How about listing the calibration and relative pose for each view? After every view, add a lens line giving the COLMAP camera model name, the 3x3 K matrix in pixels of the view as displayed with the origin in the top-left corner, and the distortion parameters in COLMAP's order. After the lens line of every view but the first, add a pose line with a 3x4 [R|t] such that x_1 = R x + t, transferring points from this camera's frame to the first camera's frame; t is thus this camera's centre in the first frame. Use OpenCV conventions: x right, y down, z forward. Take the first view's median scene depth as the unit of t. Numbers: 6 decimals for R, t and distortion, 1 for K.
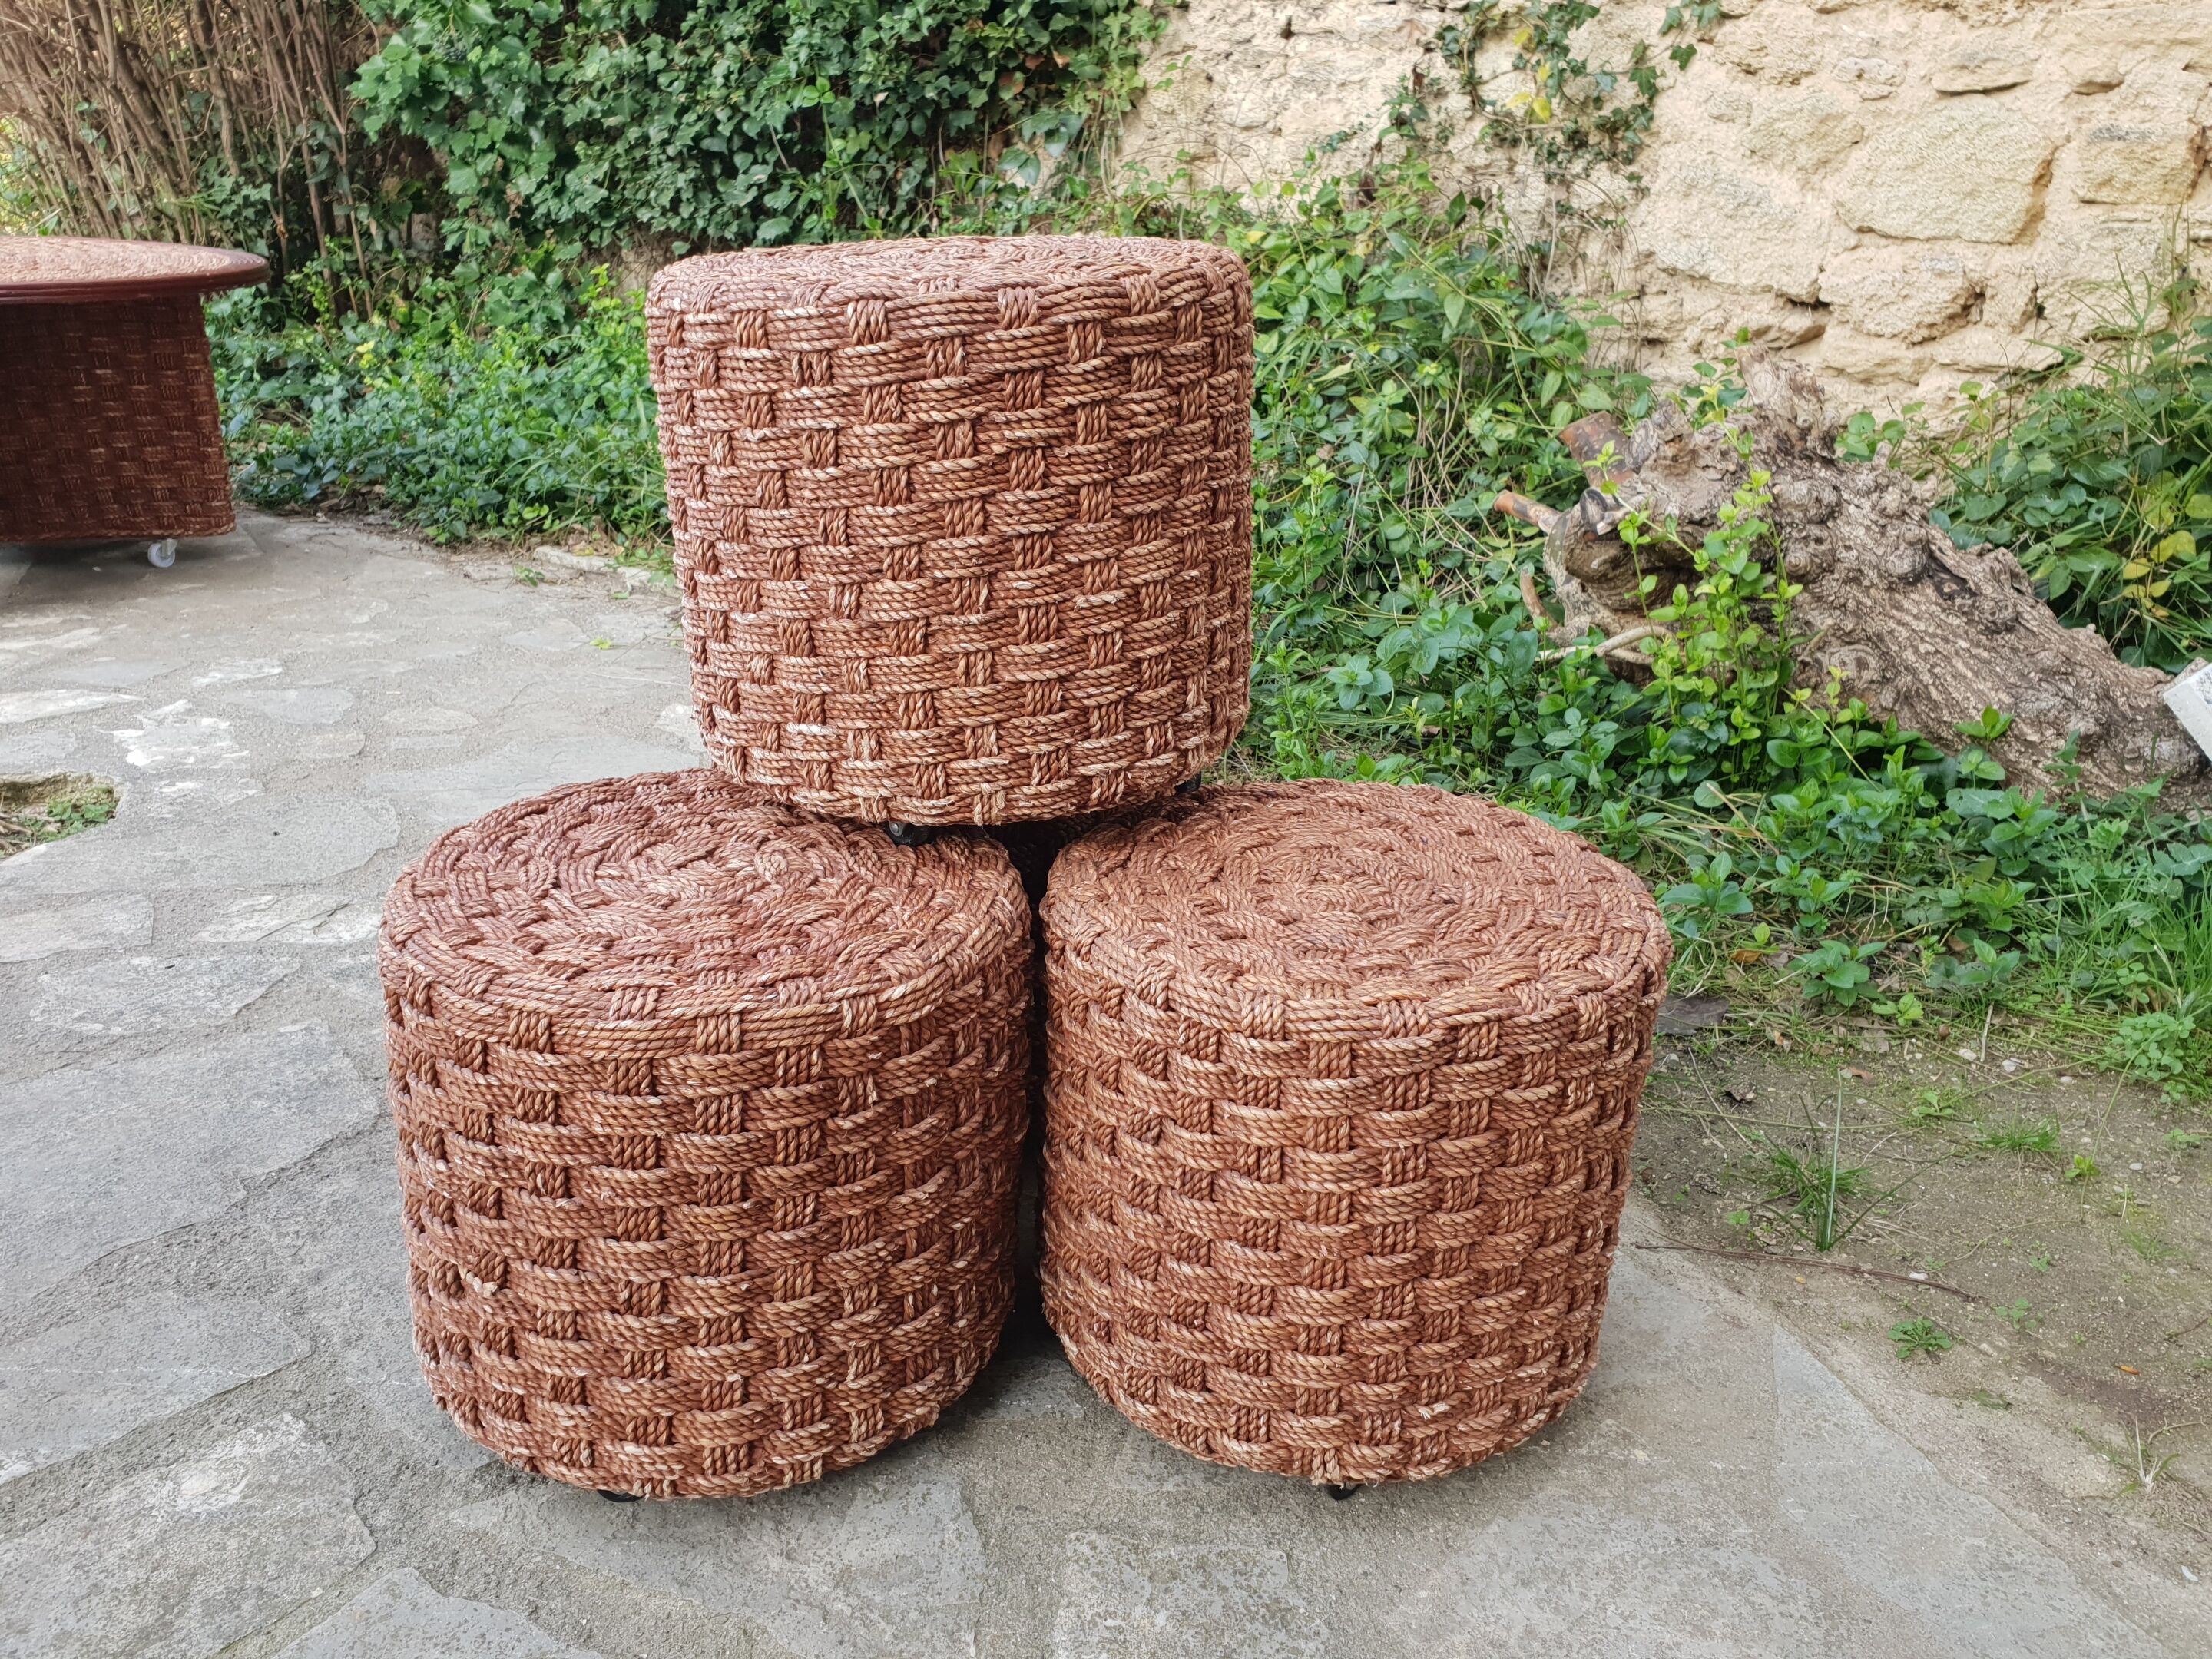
lens RADIAL K [[1737.9, 0, 1100.5], [0, 1737.9, 821.5], [0, 0, 1]] dist [0.024407, 0.009150]
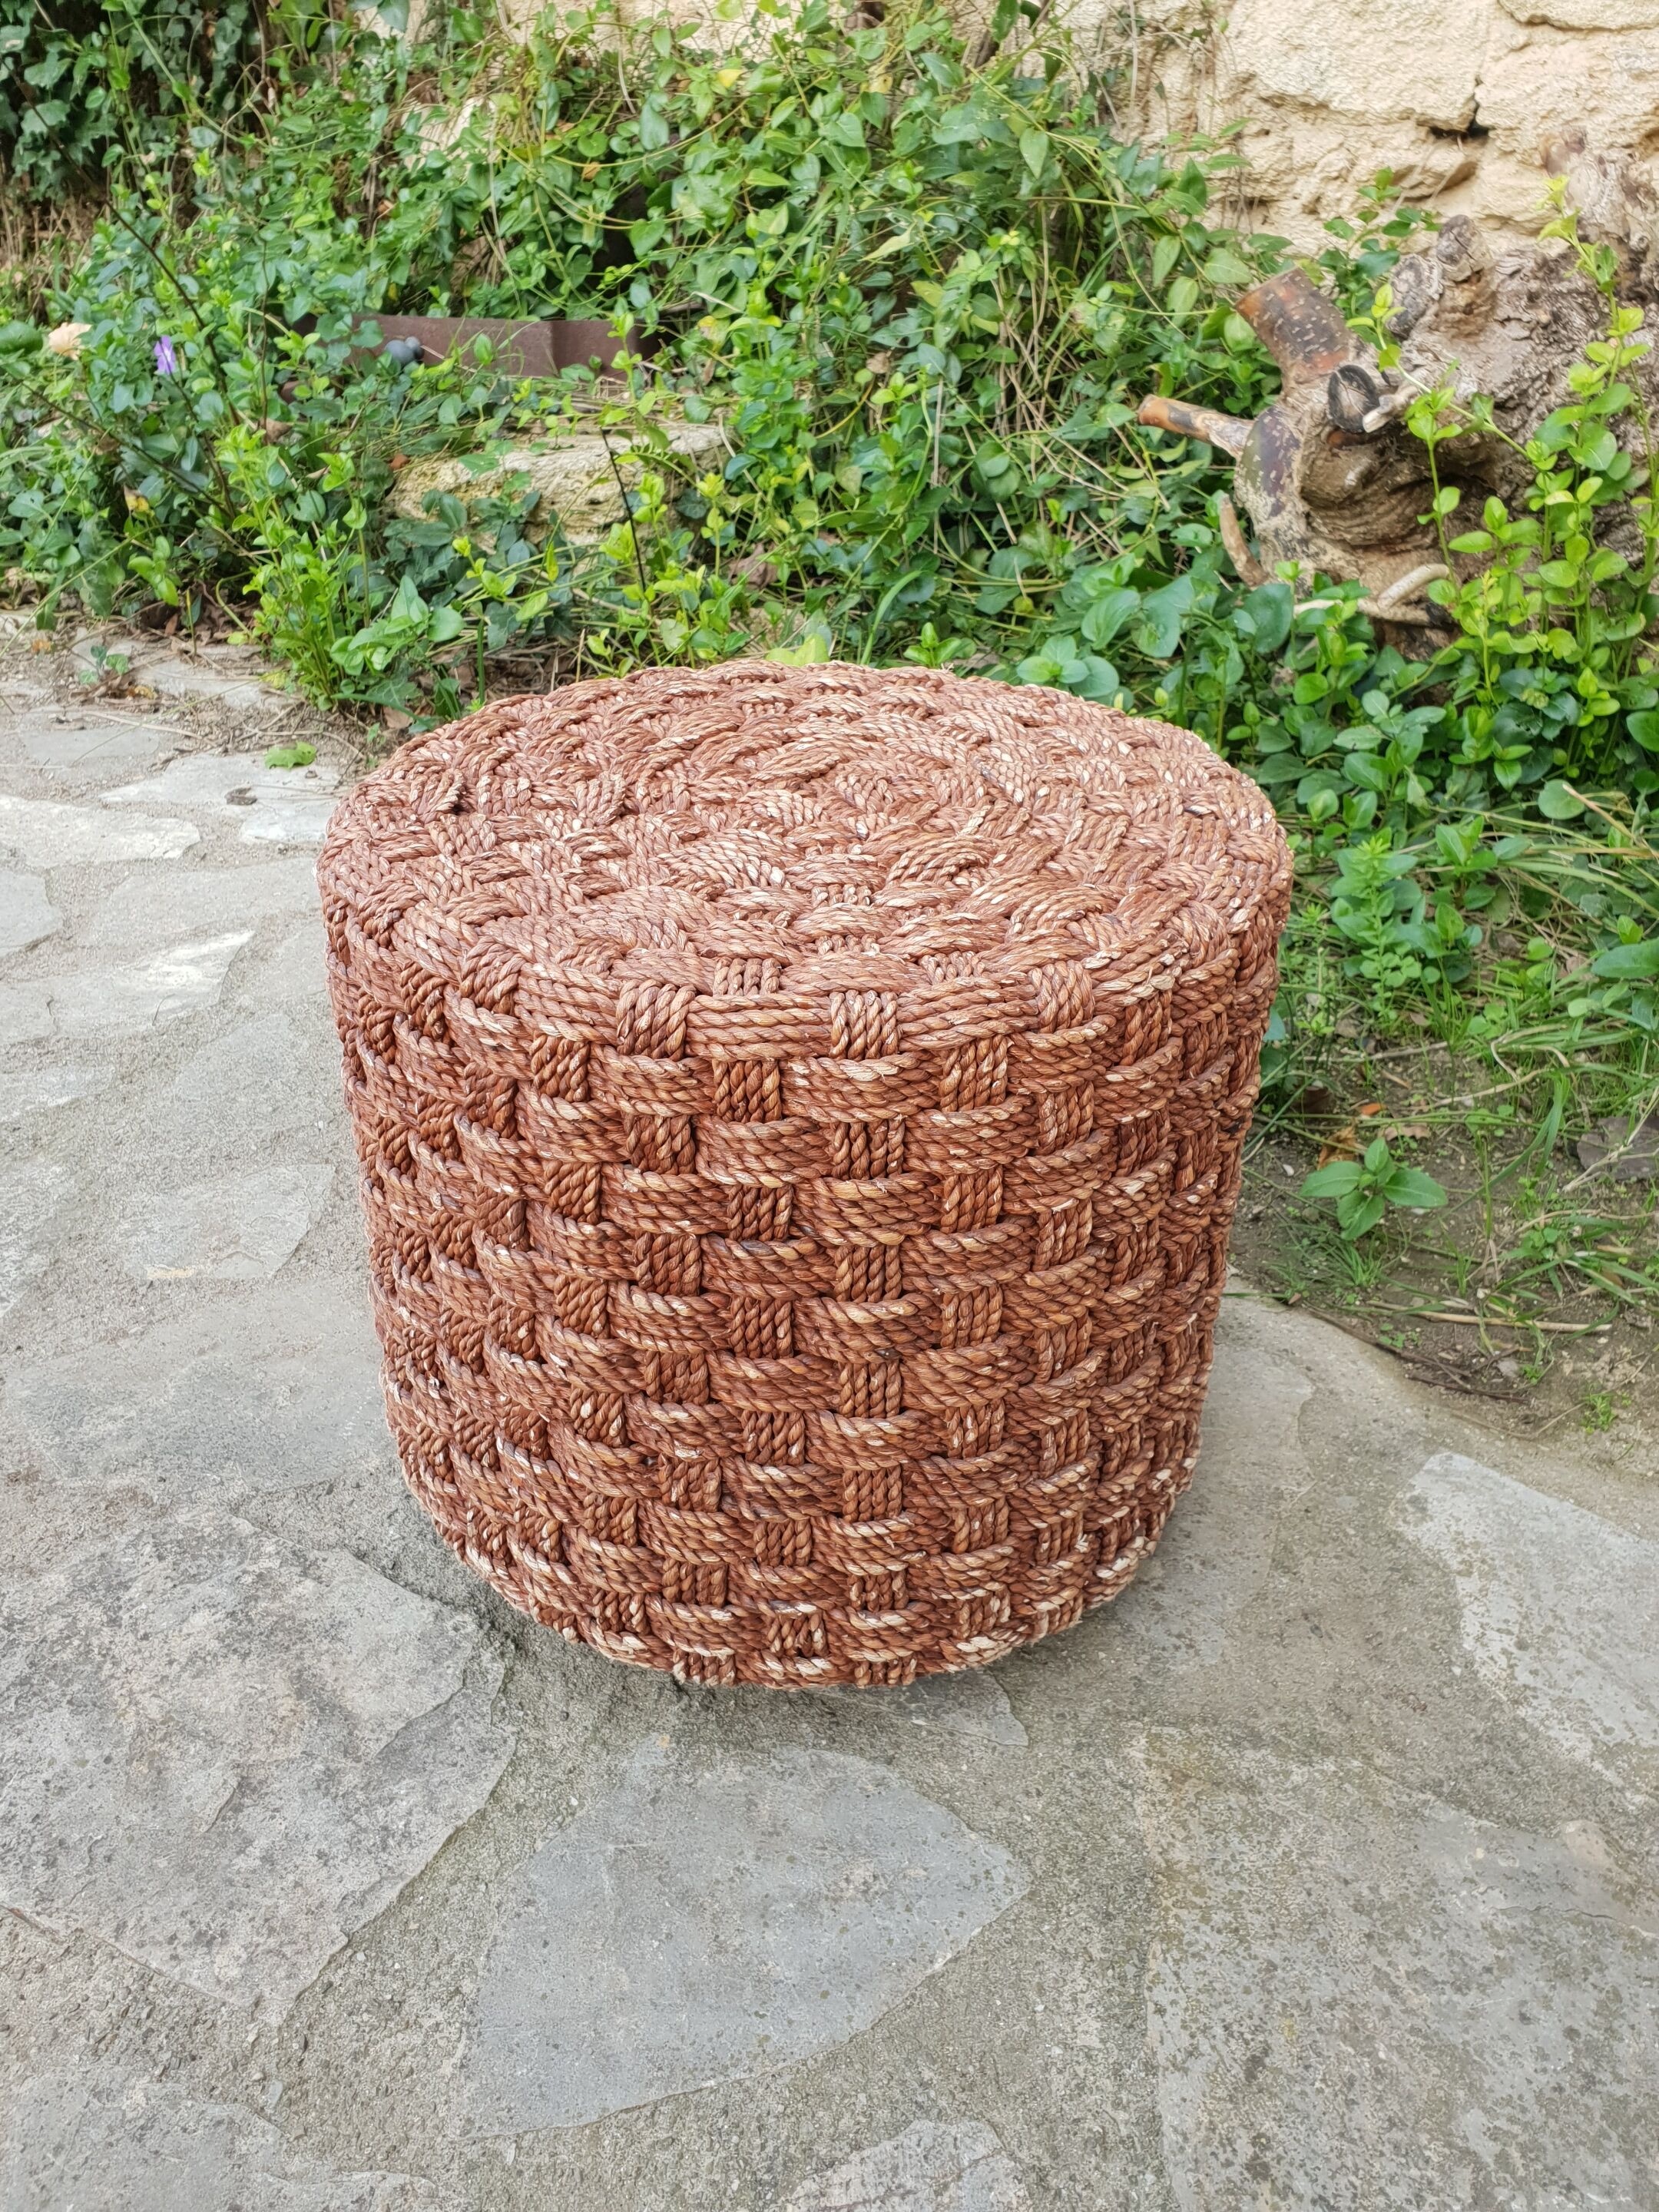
lens RADIAL K [[1766.0, 0, 826.3], [0, 1766.0, 1056.0], [0, 0, 1]] dist [-0.004480, 0.060100]
pose [[0.979828, -0.117428, 0.161703, -0.067602], [0.095989, 0.986244, 0.134567, -0.037345], [-0.175280, -0.116330, 0.977622, 0.336470]]
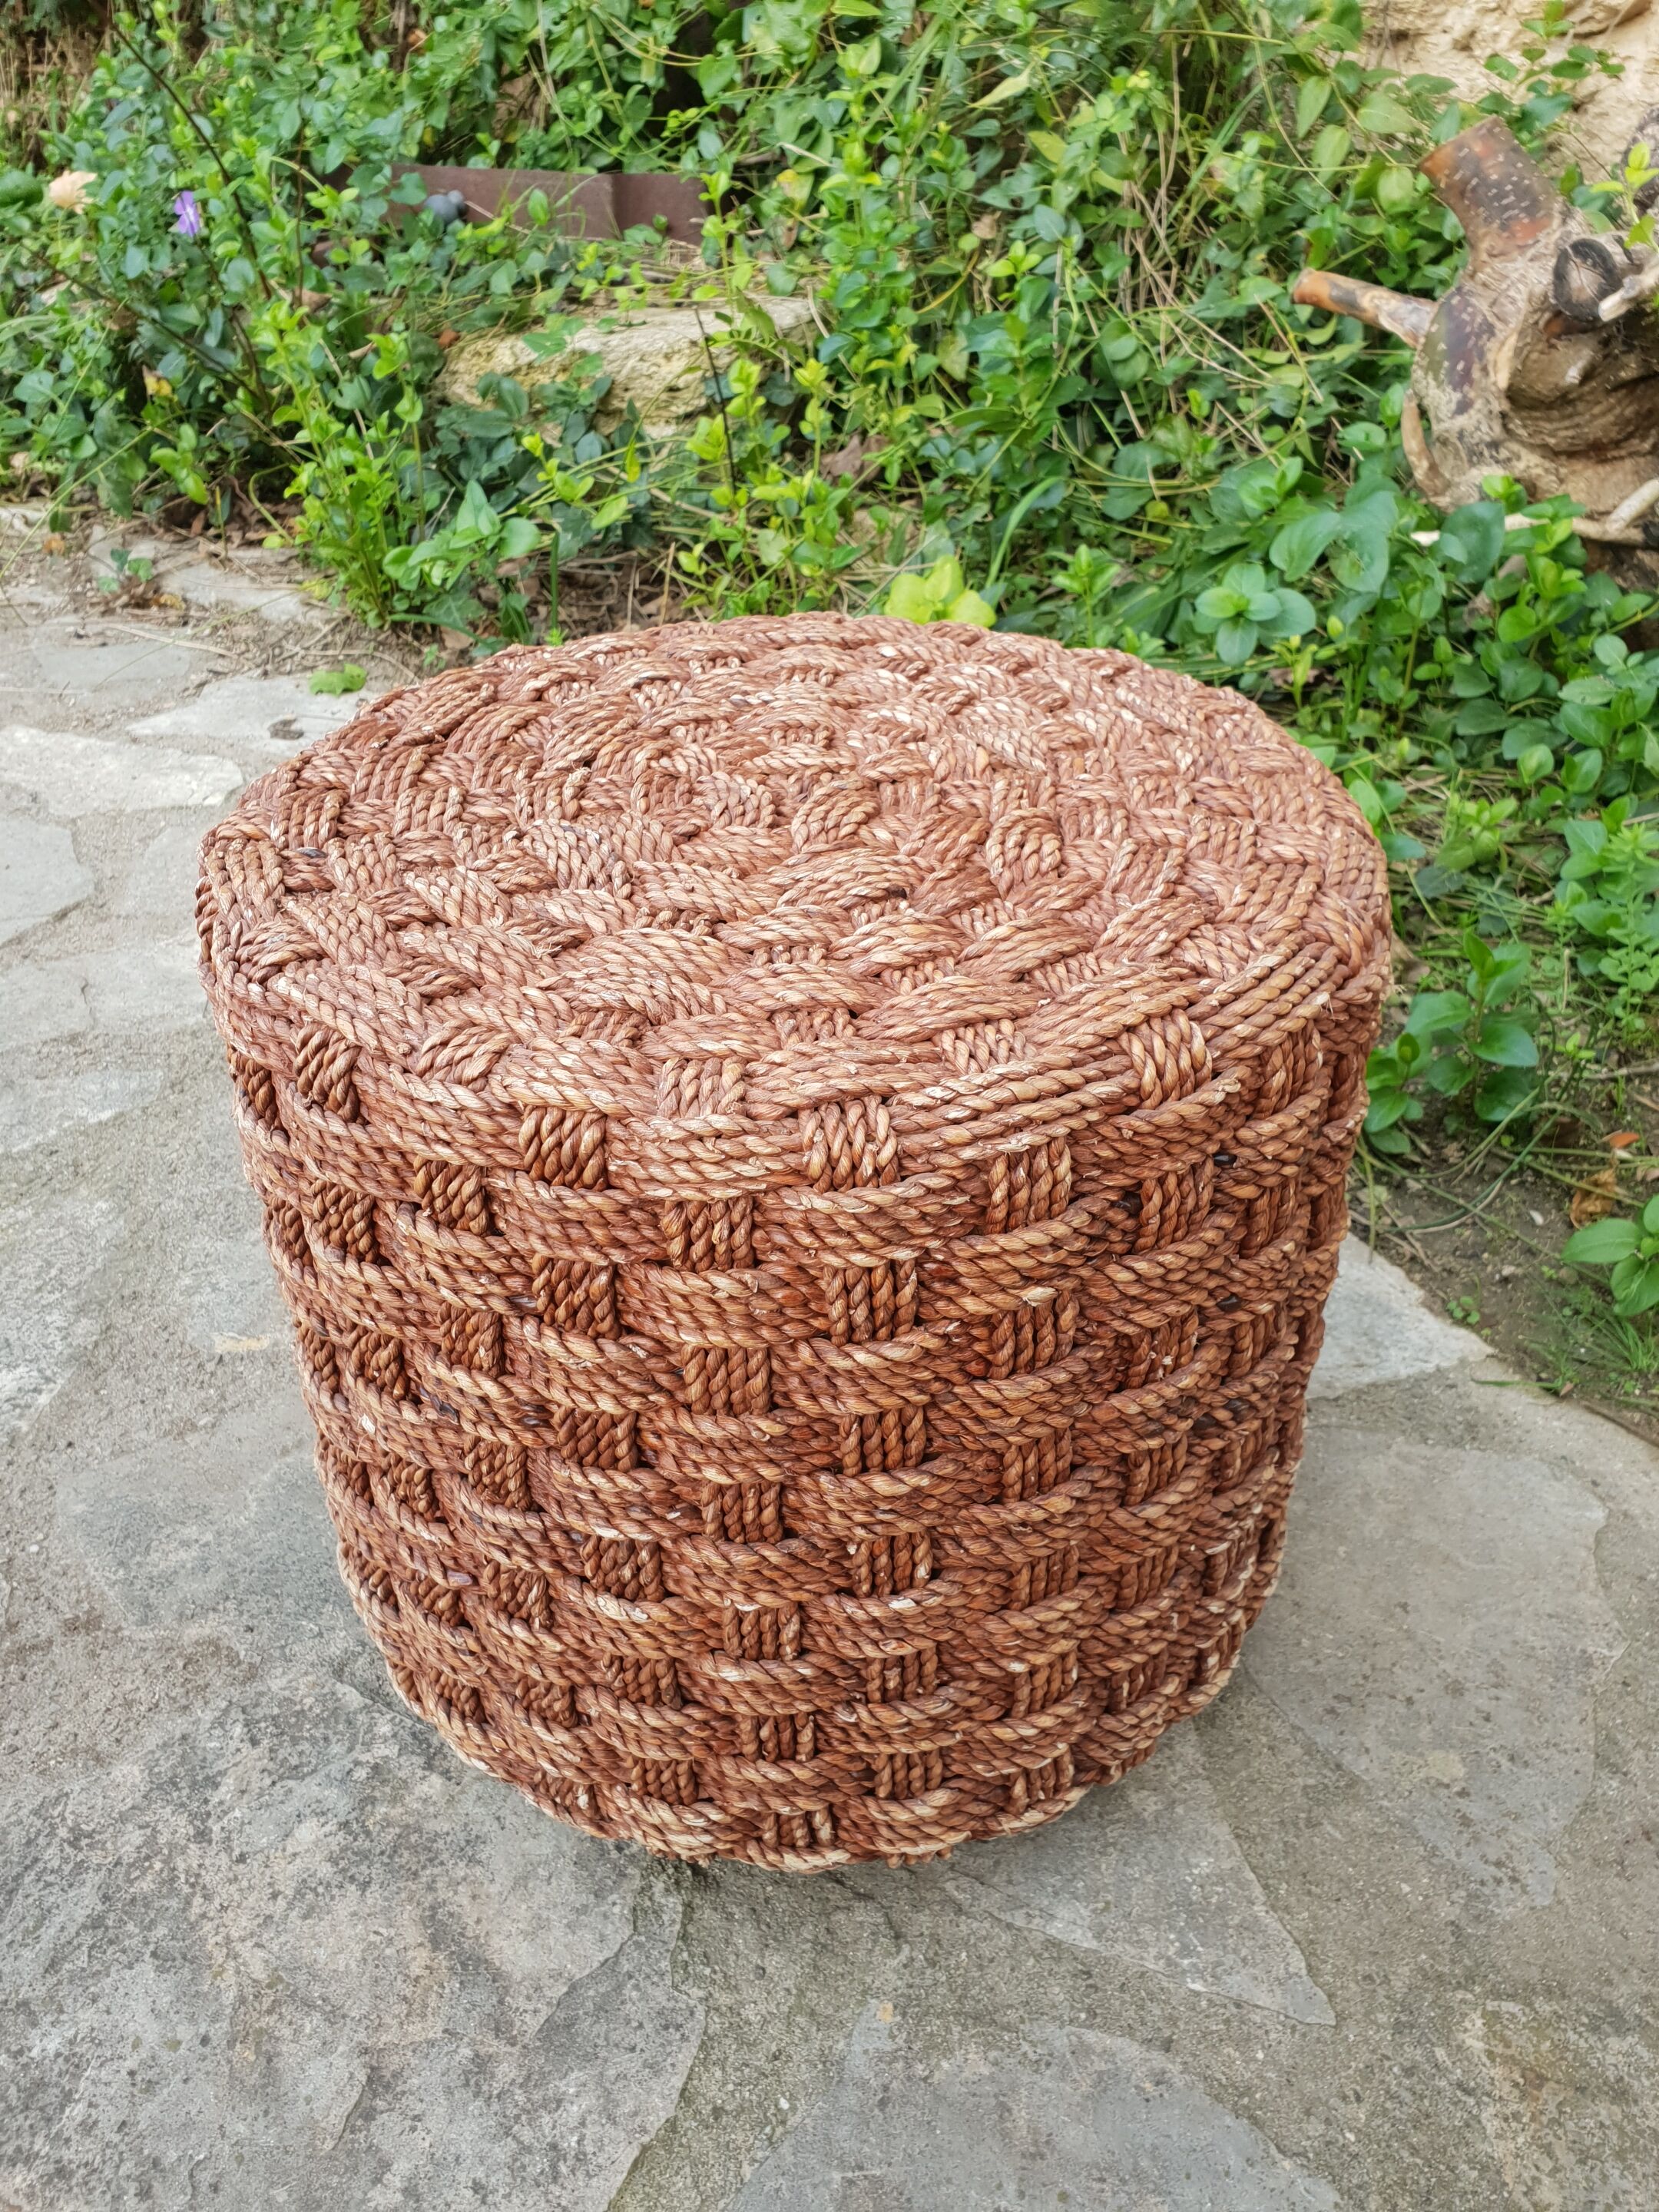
lens RADIAL K [[1769.2, 0, 838.9], [0, 1769.2, 1067.5], [0, 0, 1]] dist [-0.014935, 0.071533]
pose [[0.980620, -0.123604, 0.152010, -0.092432], [0.089931, 0.973285, 0.211257, -0.071616], [-0.174061, -0.193492, 0.965538, 0.431275]]
